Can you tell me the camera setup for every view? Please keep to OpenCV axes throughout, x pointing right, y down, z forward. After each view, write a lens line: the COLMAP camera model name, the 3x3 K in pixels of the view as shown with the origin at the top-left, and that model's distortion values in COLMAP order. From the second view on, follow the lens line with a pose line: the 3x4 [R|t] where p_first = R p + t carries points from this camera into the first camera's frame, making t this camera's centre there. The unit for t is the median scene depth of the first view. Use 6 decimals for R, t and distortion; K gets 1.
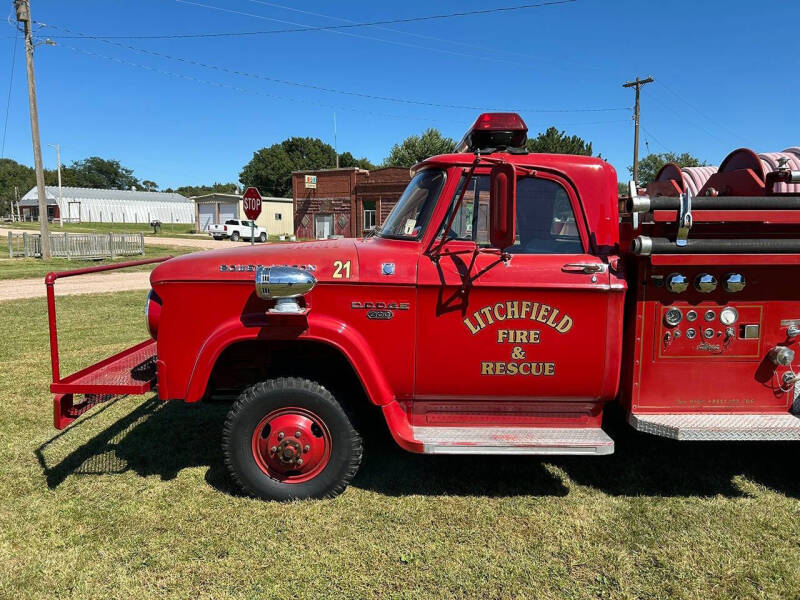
lens RADIAL K [[603.1, 0, 404.4], [0, 603.1, 303.0], [0, 0, 1]] dist [0.039257, -0.047561]
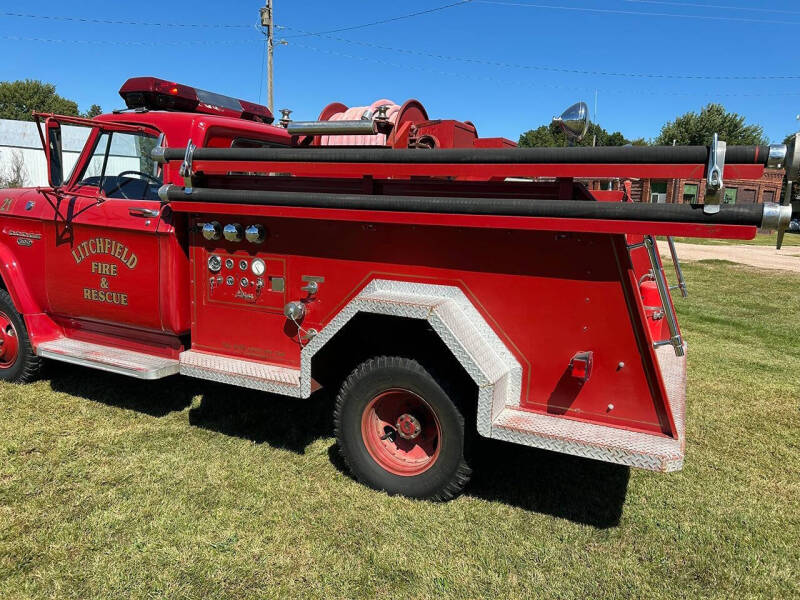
lens RADIAL K [[603.1, 0, 403.2], [0, 603.1, 292.1], [0, 0, 1]] dist [0.039257, -0.047561]
pose [[0.898640, 0.098160, -0.427564, 1.212713], [-0.093787, 0.995099, 0.031337, 0.009056], [0.428544, 0.011939, 0.903442, 0.186726]]
